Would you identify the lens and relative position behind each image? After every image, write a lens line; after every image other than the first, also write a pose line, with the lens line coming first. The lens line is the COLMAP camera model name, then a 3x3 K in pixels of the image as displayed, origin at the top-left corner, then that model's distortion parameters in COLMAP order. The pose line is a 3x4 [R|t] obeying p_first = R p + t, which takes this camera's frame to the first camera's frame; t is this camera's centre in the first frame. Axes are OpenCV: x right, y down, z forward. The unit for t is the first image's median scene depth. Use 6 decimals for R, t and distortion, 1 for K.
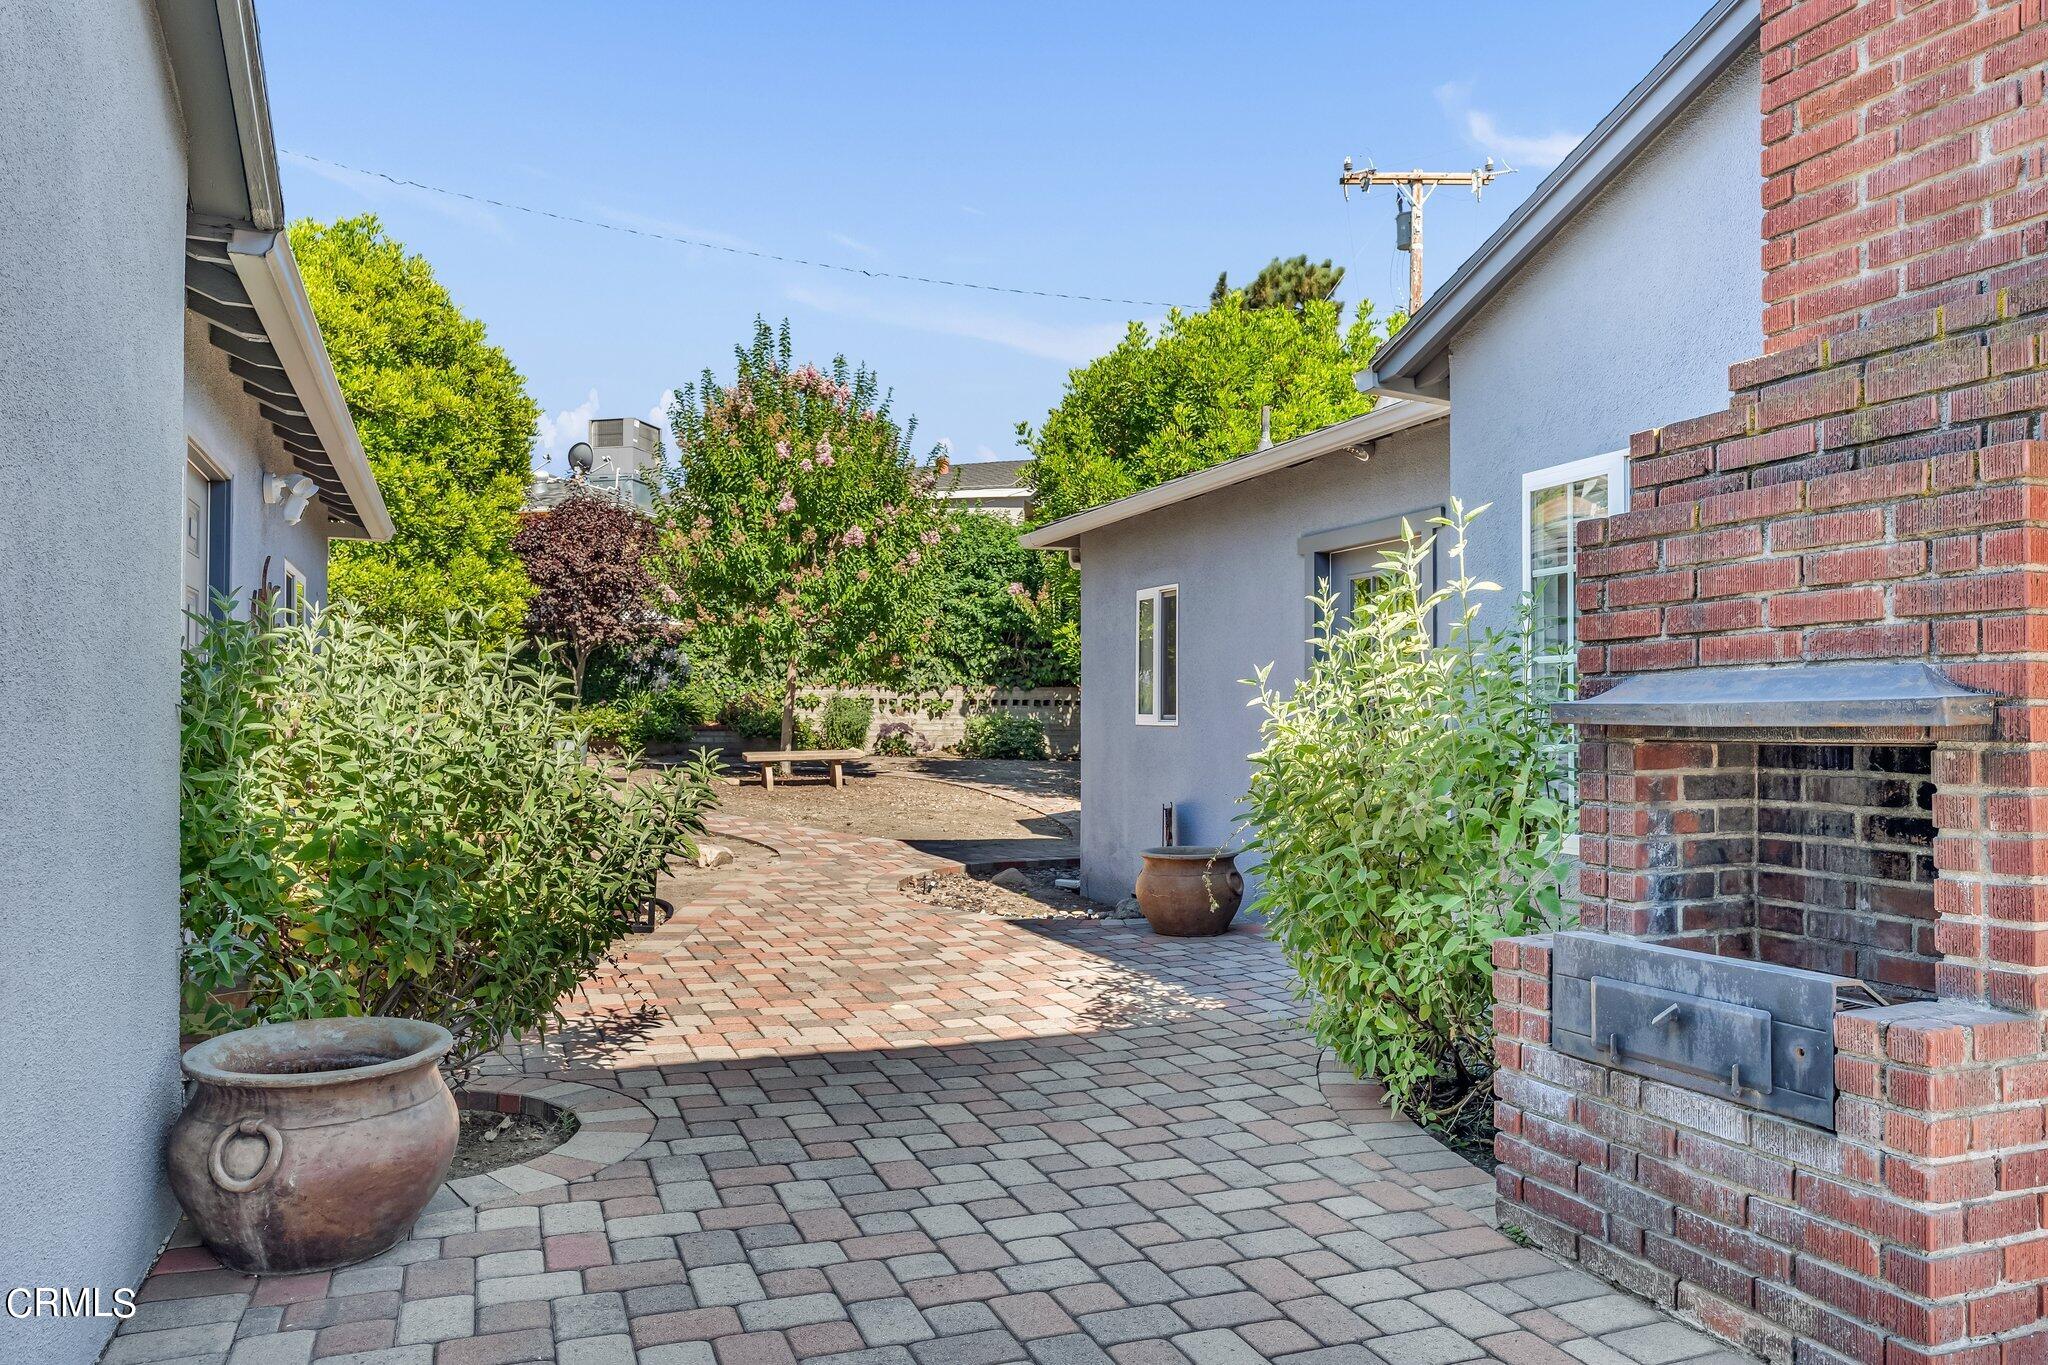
lens RADIAL K [[1477.9, 0, 1023.1], [0, 1477.9, 727.1], [0, 0, 1]] dist [-0.007205, -0.000575]
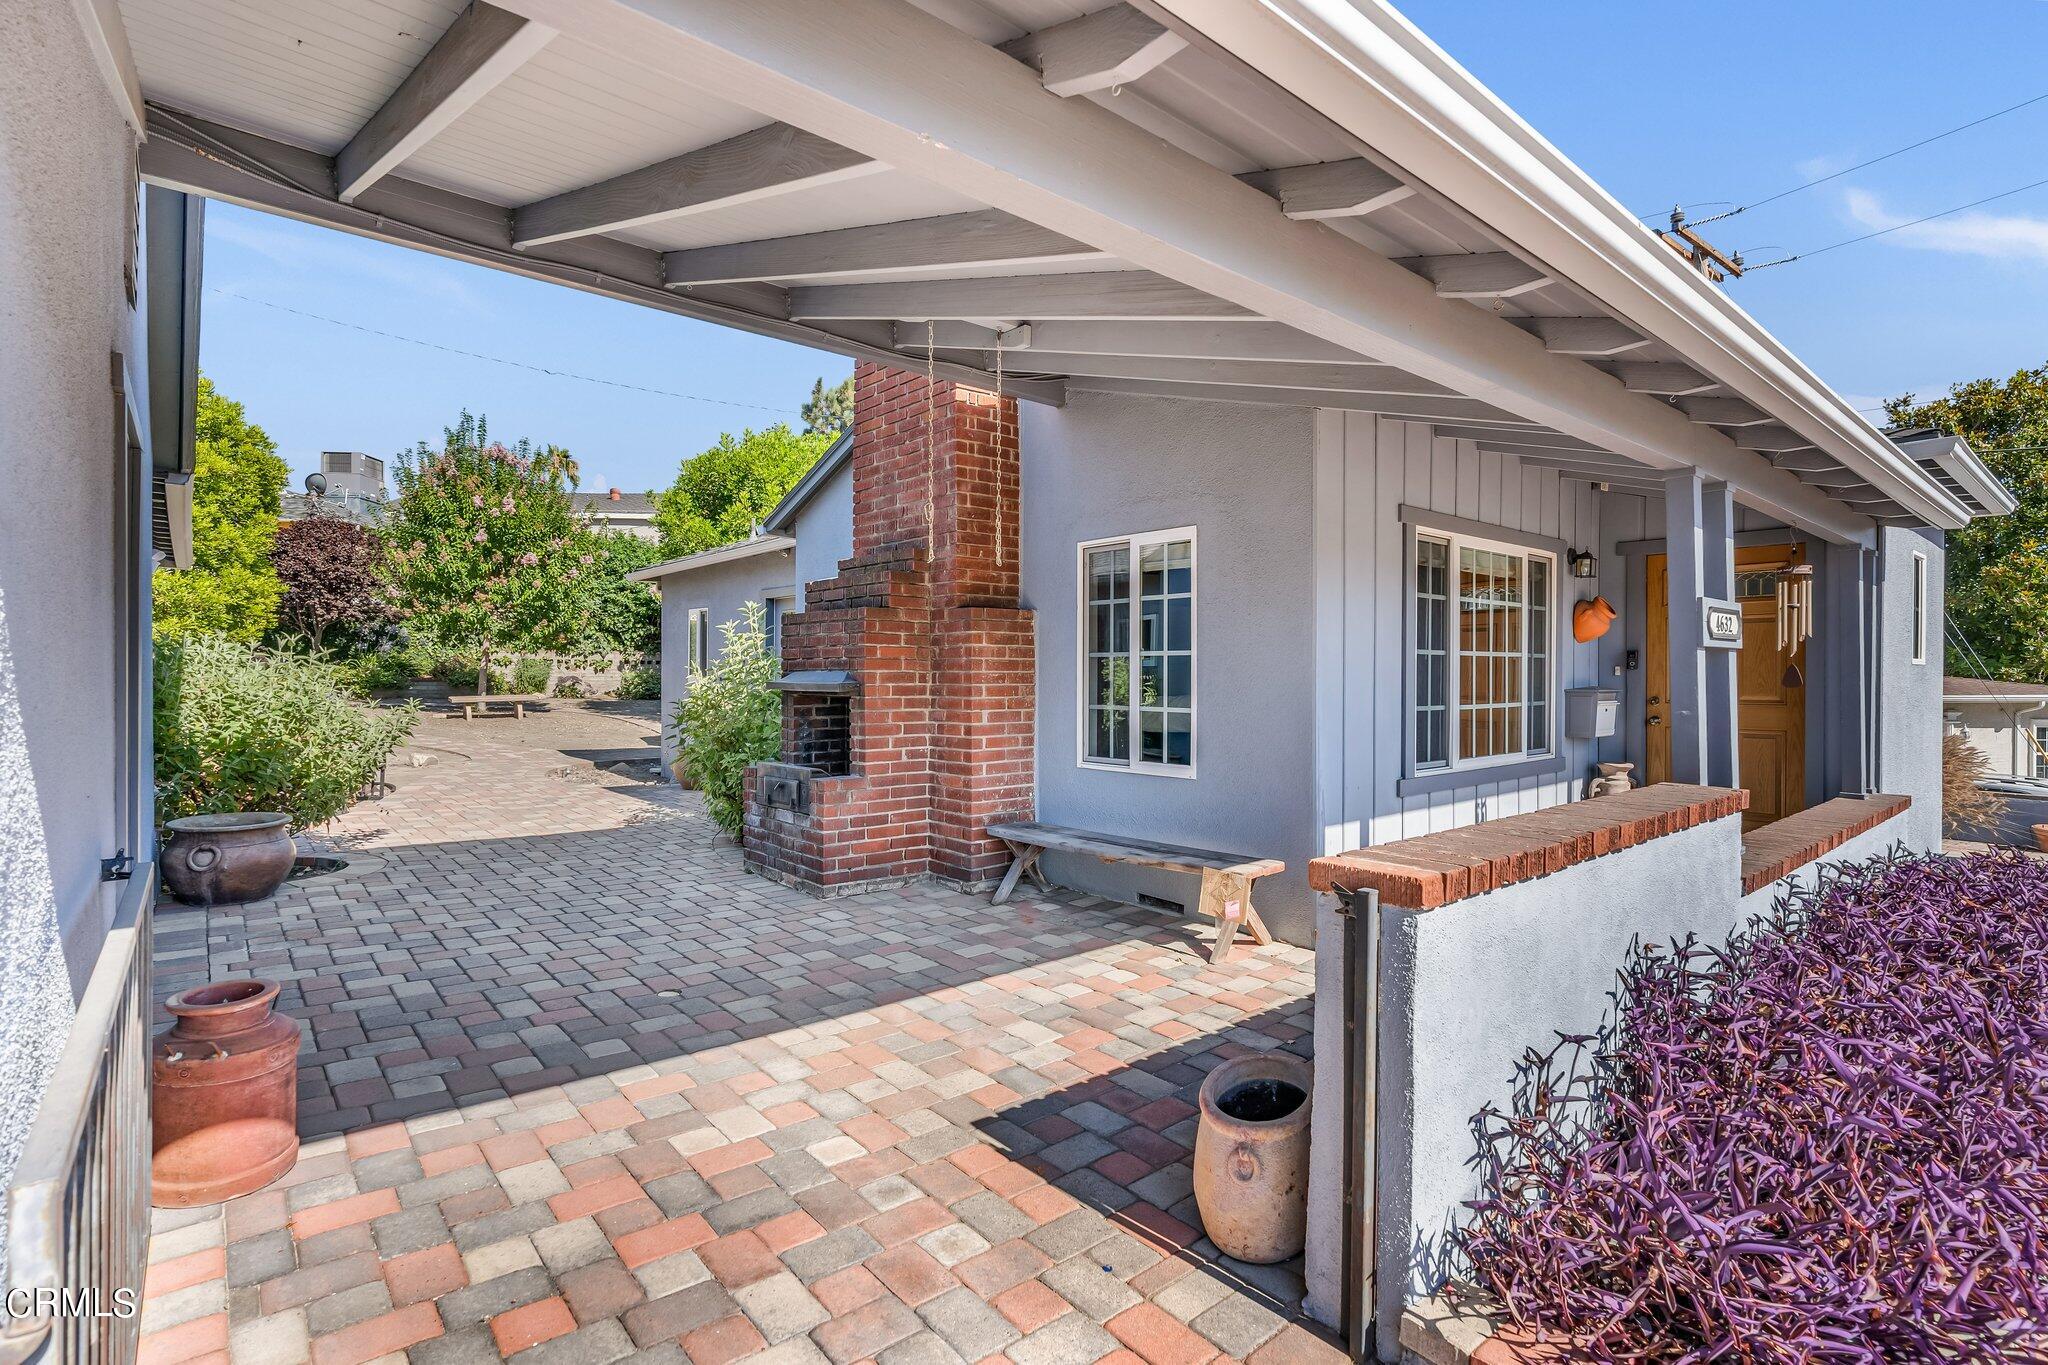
lens RADIAL K [[935.7, 0, 1026.4], [0, 935.7, 685.8], [0, 0, 1]] dist [-0.001874, 0.000645]
pose [[0.935426, -0.000369, 0.353522, 0.027879], [-0.002570, 0.999966, 0.007845, -0.003366], [-0.353513, -0.008247, 0.935393, -0.118751]]
